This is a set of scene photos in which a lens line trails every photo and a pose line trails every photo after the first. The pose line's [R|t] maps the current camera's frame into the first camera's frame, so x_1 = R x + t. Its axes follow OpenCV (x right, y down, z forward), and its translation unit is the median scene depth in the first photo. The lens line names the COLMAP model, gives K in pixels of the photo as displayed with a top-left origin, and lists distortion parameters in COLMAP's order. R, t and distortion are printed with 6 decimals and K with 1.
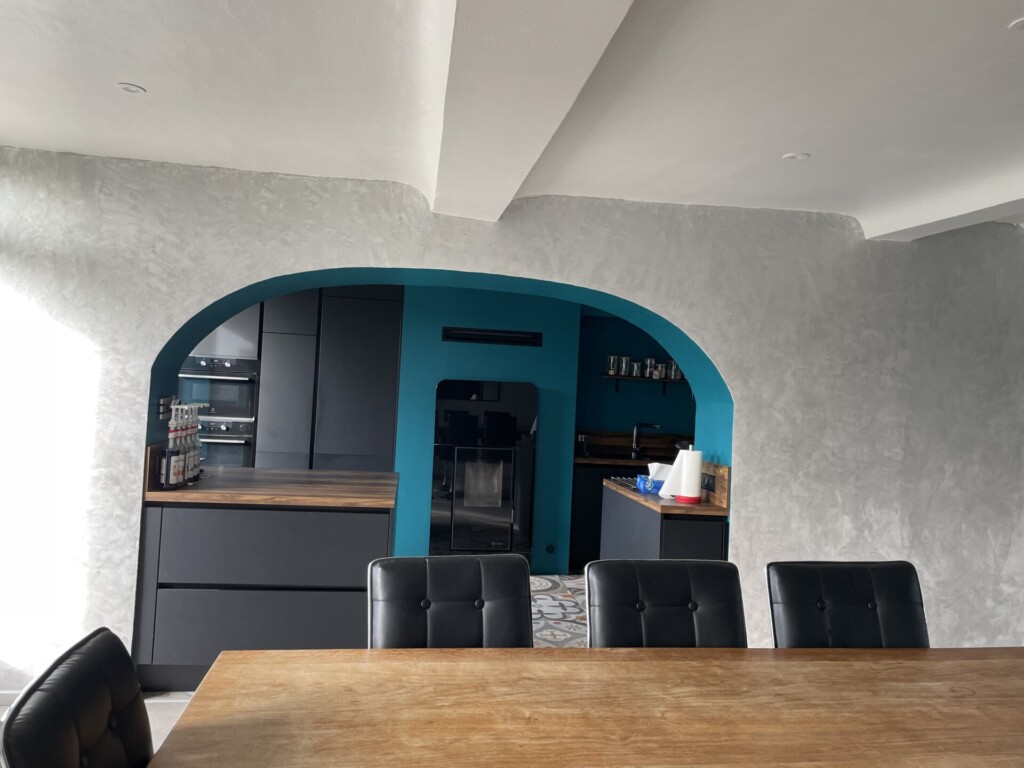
lens RADIAL K [[774.7, 0, 491.0], [0, 774.7, 376.7], [0, 0, 1]] dist [0.076421, -0.098249]
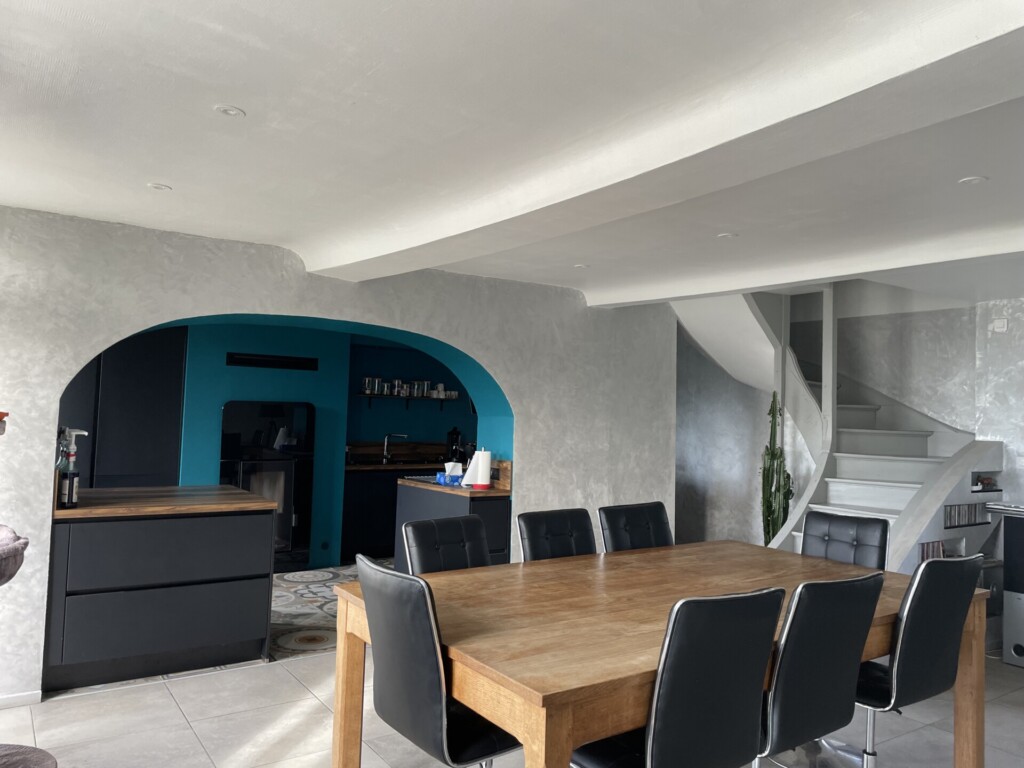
lens RADIAL K [[774.7, 0, 515.1], [0, 774.7, 381.5], [0, 0, 1]] dist [0.076421, -0.098249]
pose [[0.887258, -0.004422, 0.461251, -0.344817], [0.008314, 0.999945, -0.006407, -0.021483], [-0.461198, 0.009519, 0.887246, -0.267583]]
